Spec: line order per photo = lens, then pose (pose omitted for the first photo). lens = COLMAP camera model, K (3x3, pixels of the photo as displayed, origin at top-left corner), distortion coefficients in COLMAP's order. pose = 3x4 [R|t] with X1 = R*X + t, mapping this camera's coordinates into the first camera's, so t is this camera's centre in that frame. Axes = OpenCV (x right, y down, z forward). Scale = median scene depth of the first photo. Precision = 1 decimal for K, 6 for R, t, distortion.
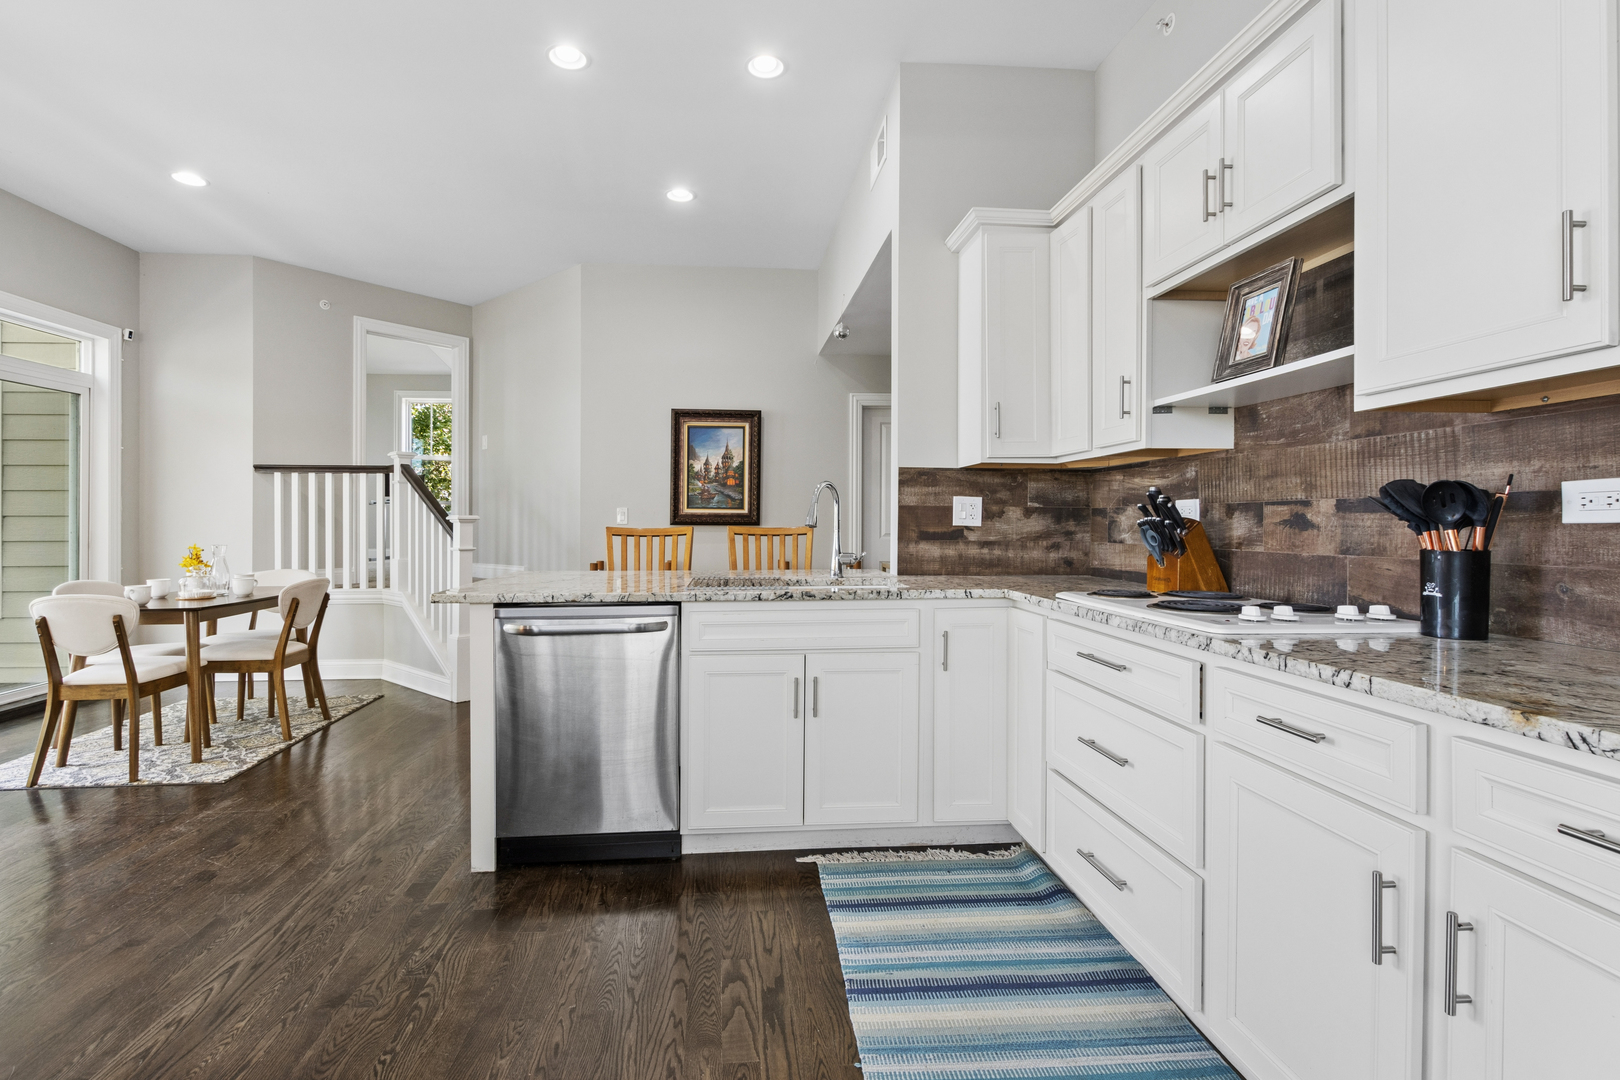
lens RADIAL K [[745.7, 0, 754.8], [0, 745.7, 521.4], [0, 0, 1]] dist [0.002831, -0.002610]
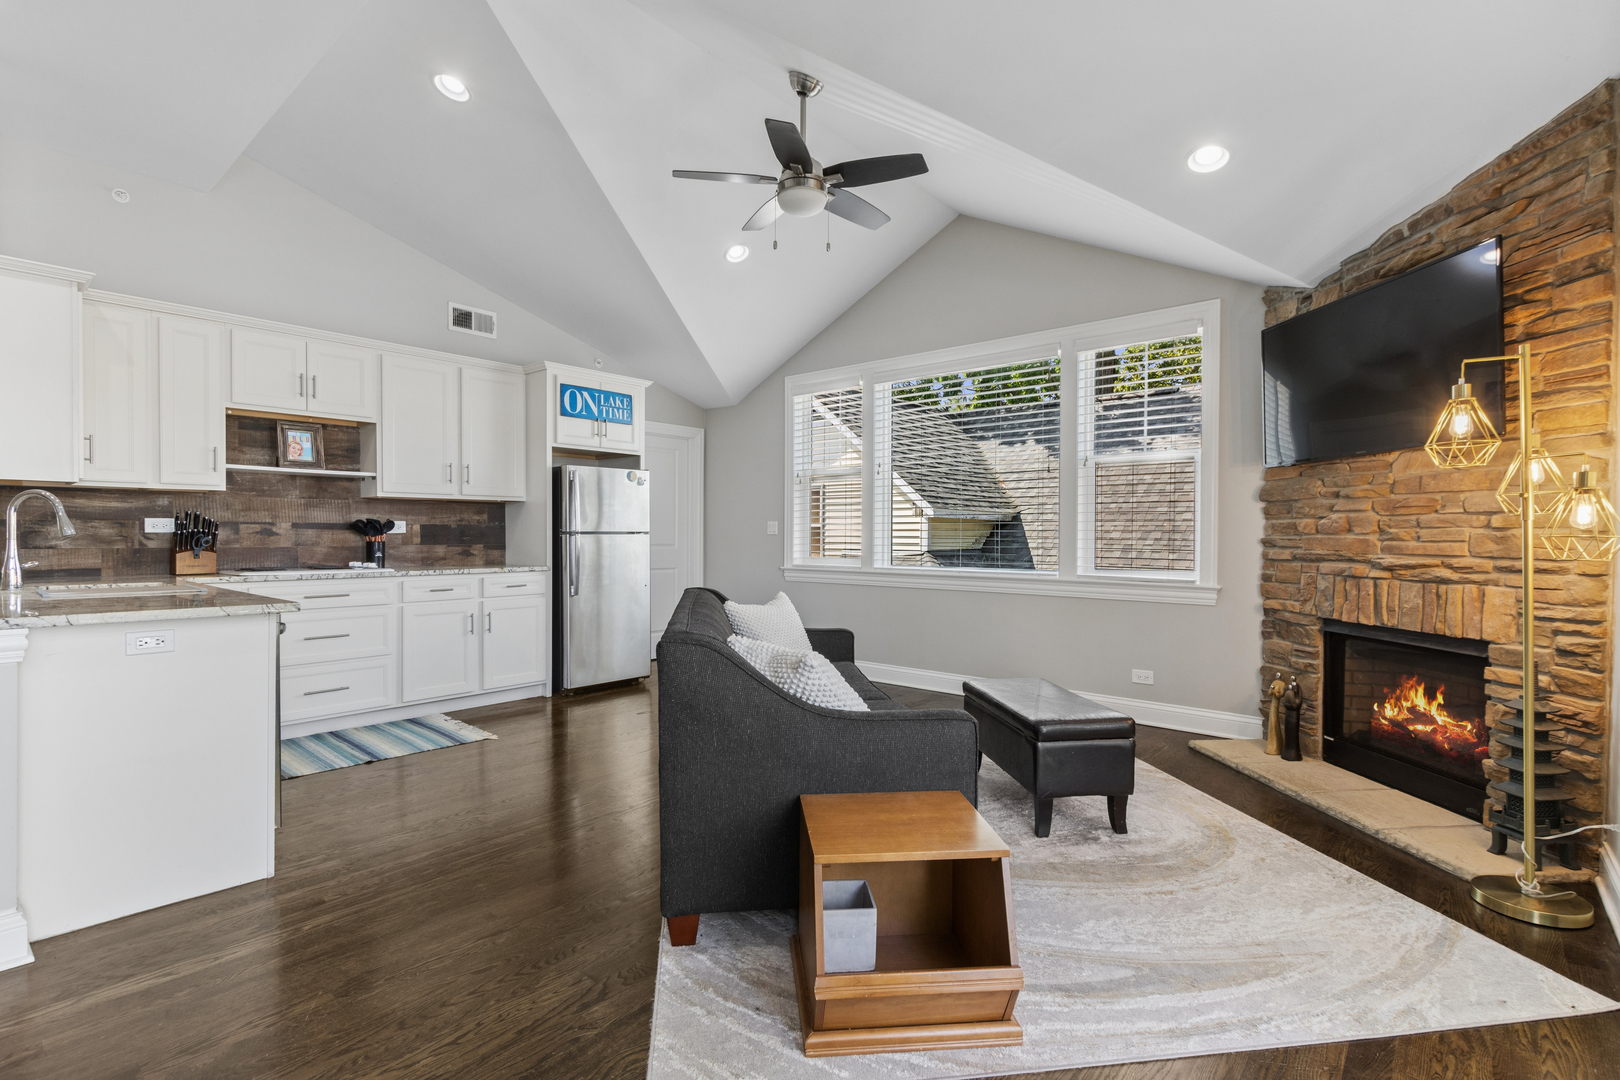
lens RADIAL K [[745.7, 0, 810.7], [0, 745.7, 538.7], [0, 0, 1]] dist [0.002831, -0.002610]
pose [[-0.708298, 0.005160, 0.705895, -1.890897], [0.005901, 0.999982, -0.001388, 0.031082], [-0.705889, 0.003182, -0.708315, 1.396996]]
